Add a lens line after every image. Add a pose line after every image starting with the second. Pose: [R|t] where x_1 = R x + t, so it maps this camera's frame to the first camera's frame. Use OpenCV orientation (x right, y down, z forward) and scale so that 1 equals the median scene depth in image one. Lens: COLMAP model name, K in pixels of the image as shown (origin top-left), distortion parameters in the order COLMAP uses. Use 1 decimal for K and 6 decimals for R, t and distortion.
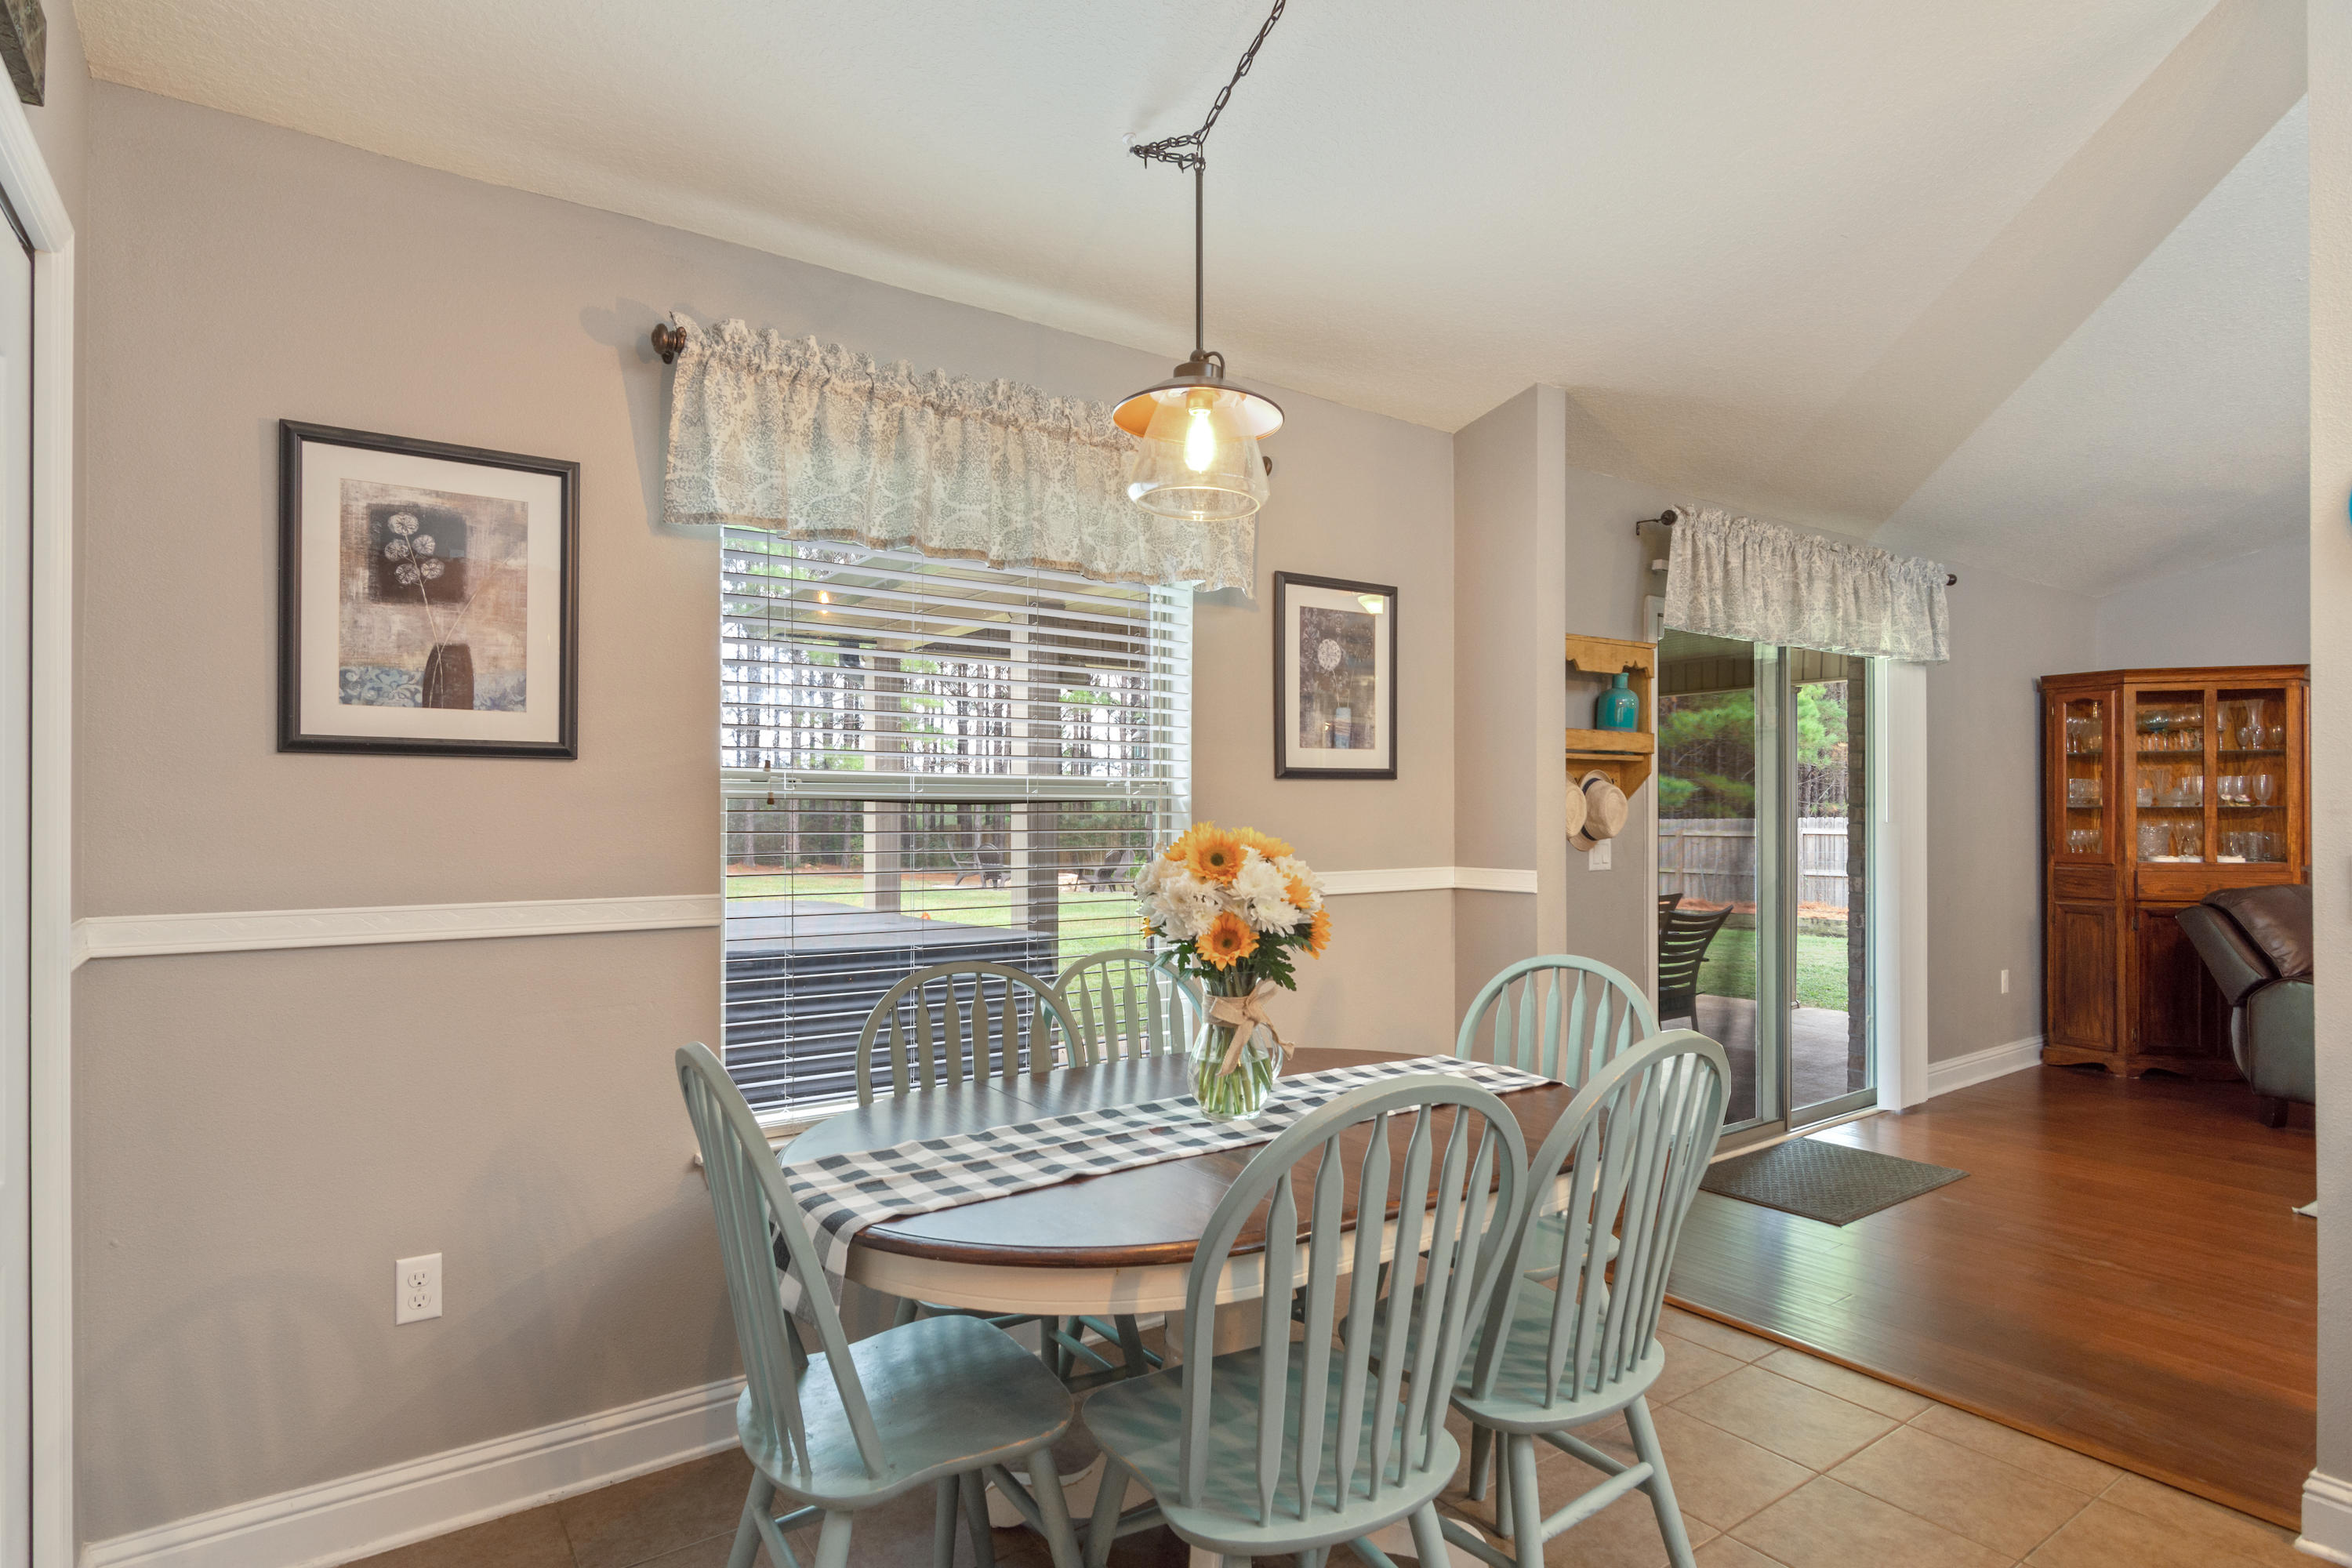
lens RADIAL K [[1219.5, 0, 1179.1], [0, 1219.5, 806.2], [0, 0, 1]] dist [-0.003151, -0.000511]
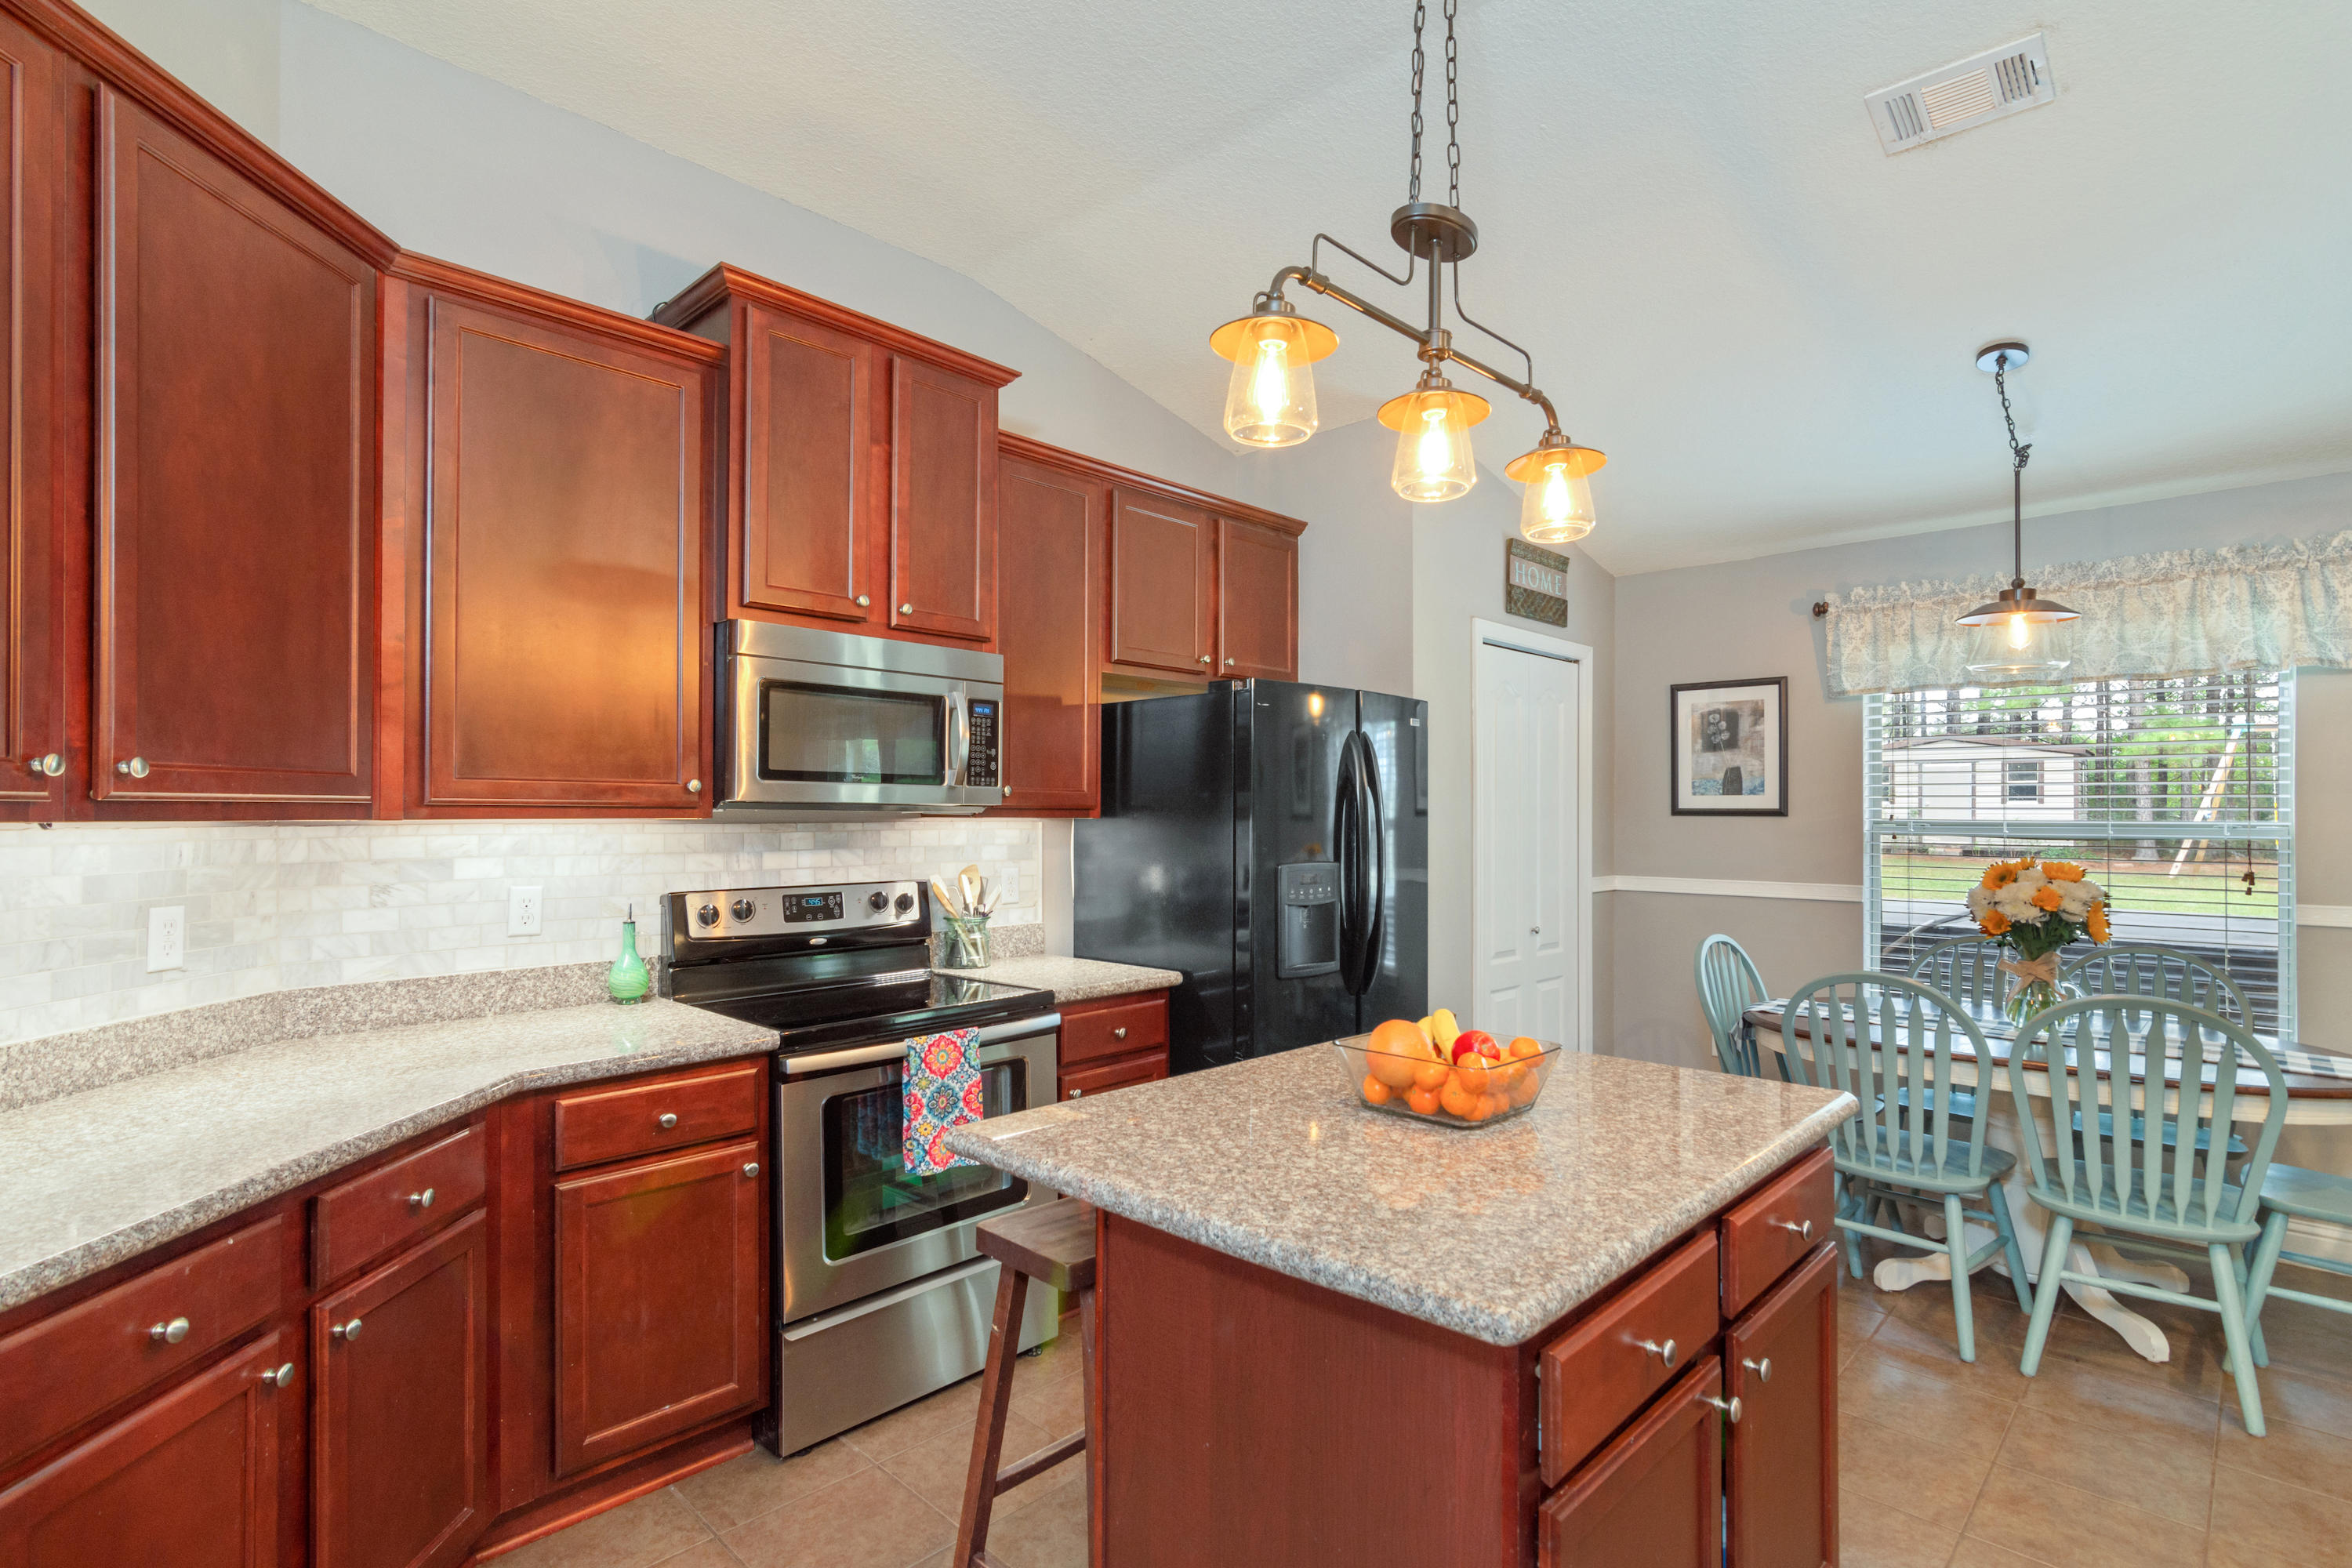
lens RADIAL K [[1134.2, 0, 1158.5], [0, 1134.2, 796.9], [0, 0, 1]] dist [0.001058, 0.000434]
pose [[0.185281, -0.014600, -0.982577, 0.852937], [0.002342, 0.999893, -0.014415, -0.031637], [0.982683, 0.000370, 0.185296, -0.301055]]
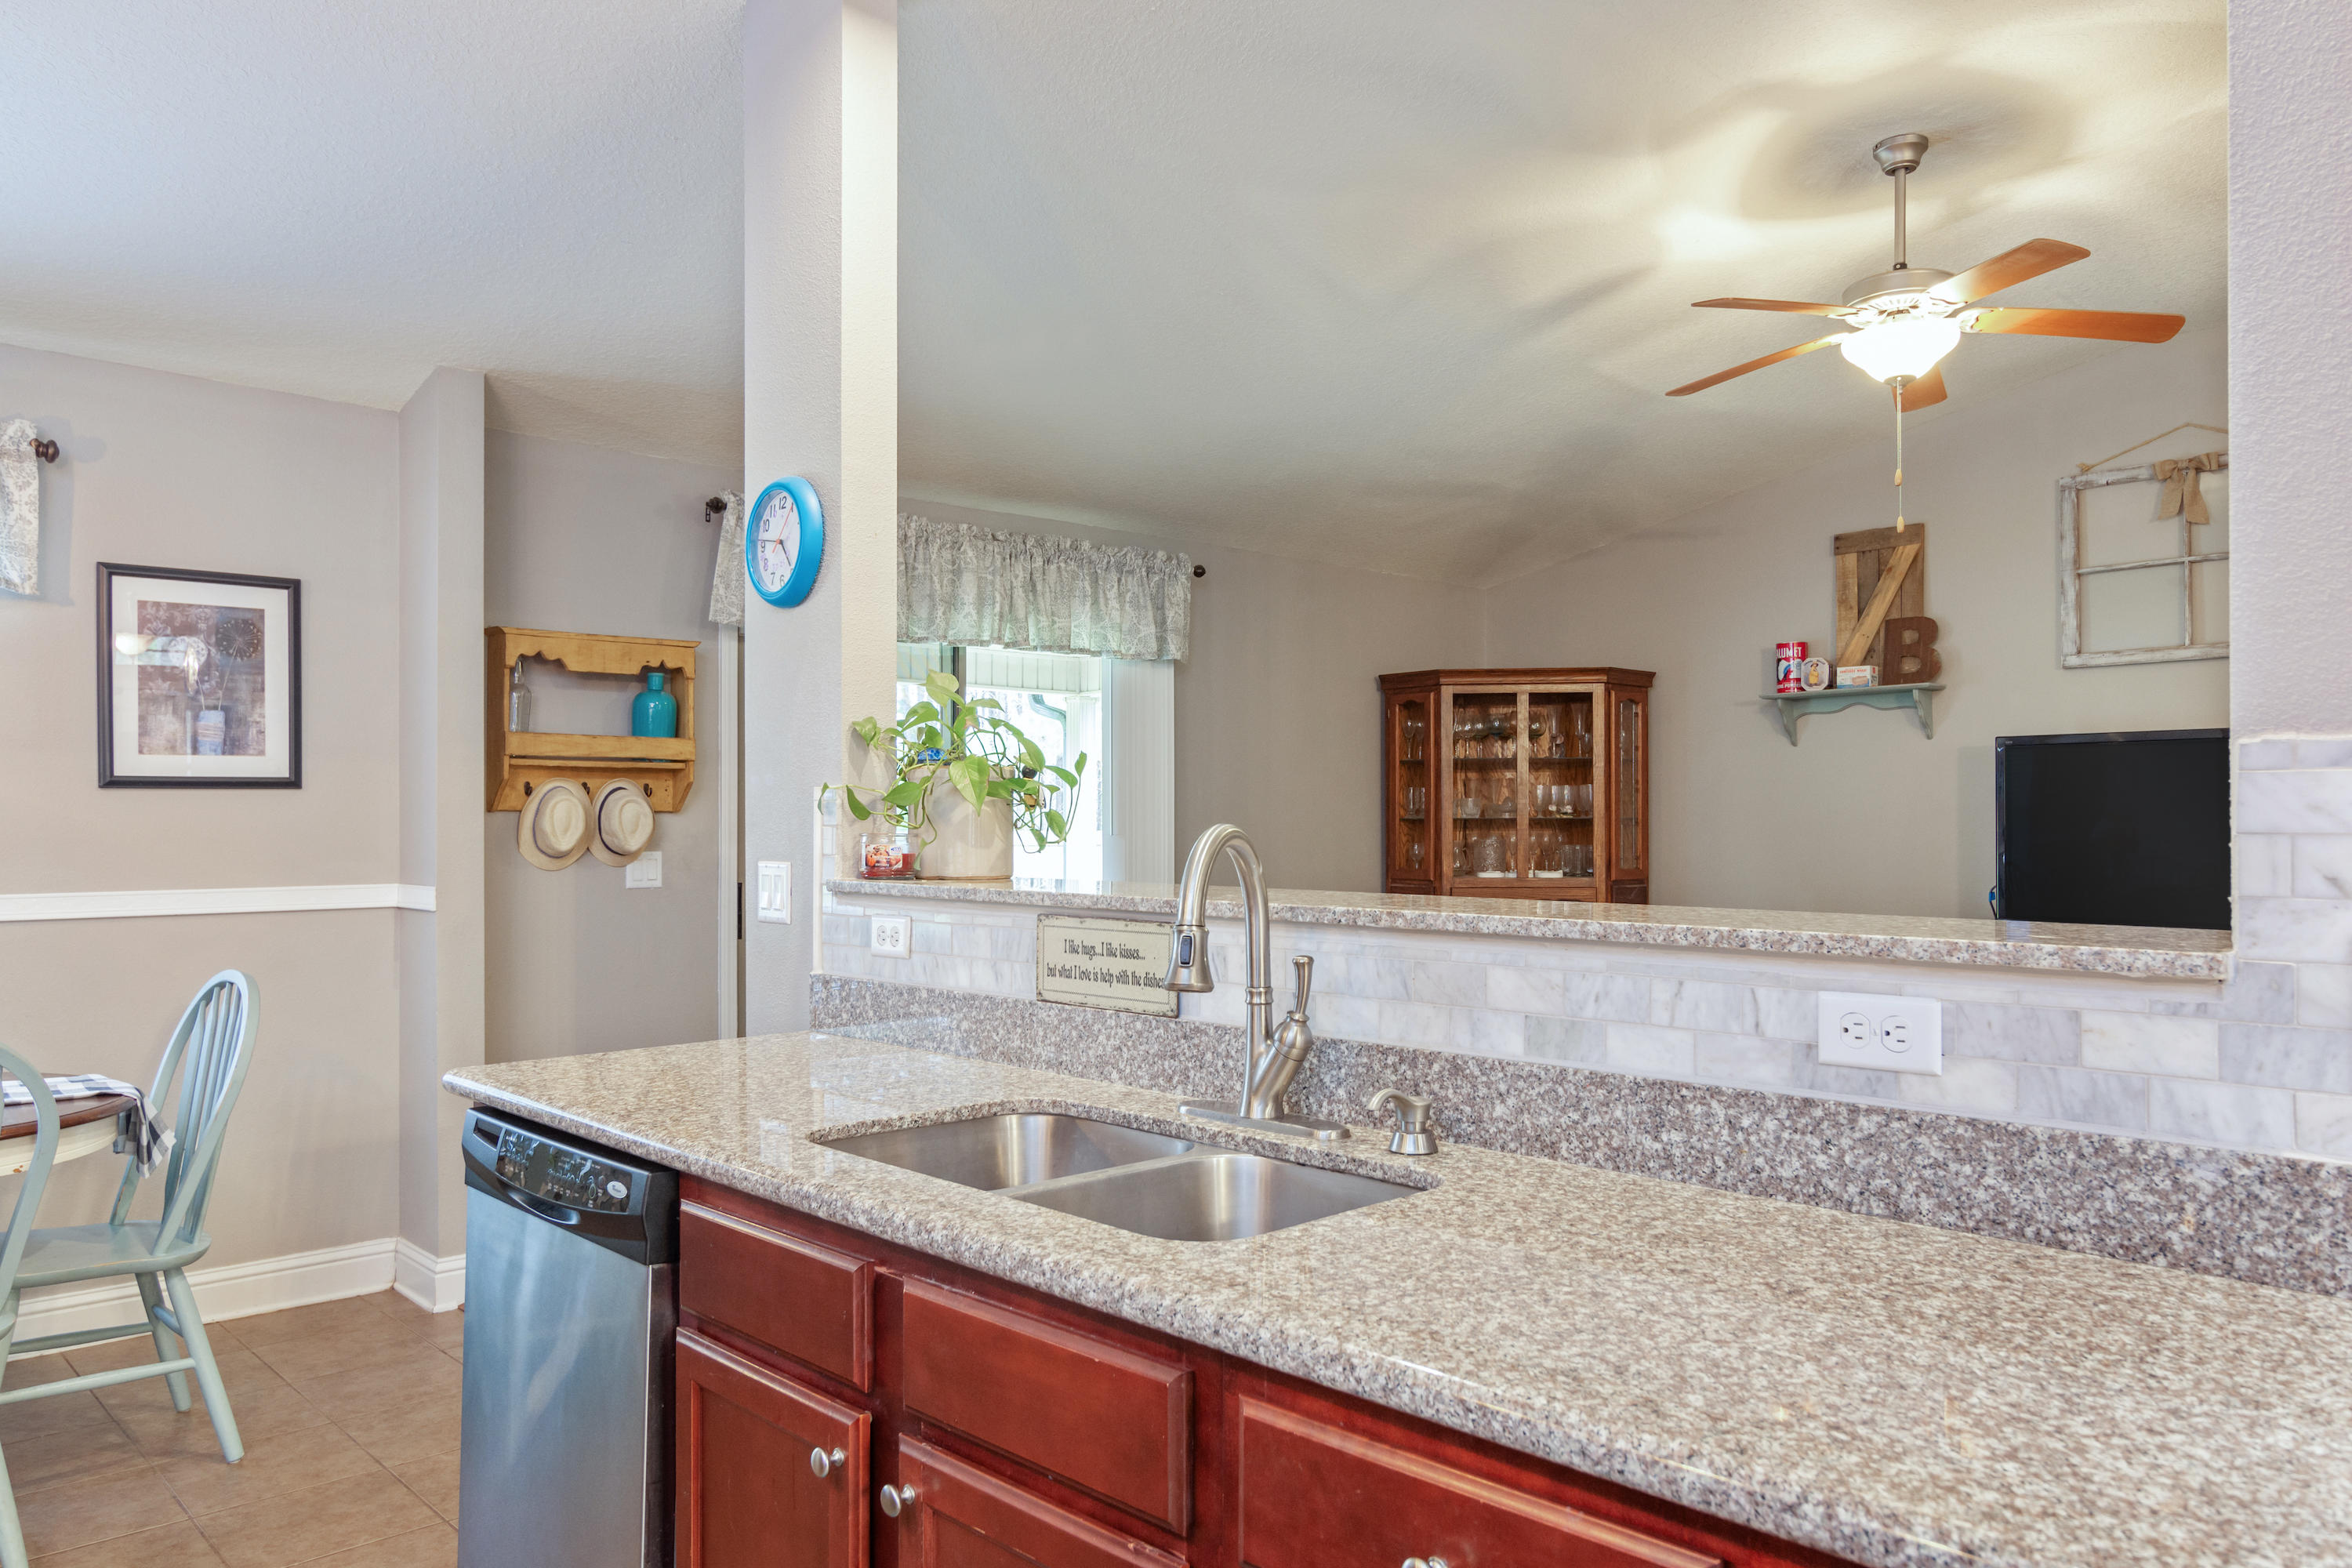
lens RADIAL K [[1622.5, 0, 1177.2], [0, 1622.5, 812.9], [0, 0, 1]] dist [0.008268, 0.003451]
pose [[0.988860, 0.001214, 0.148845, 0.686891], [-0.000953, 0.999998, -0.001819, -0.002143], [-0.148847, 0.001657, 0.988859, -0.330126]]
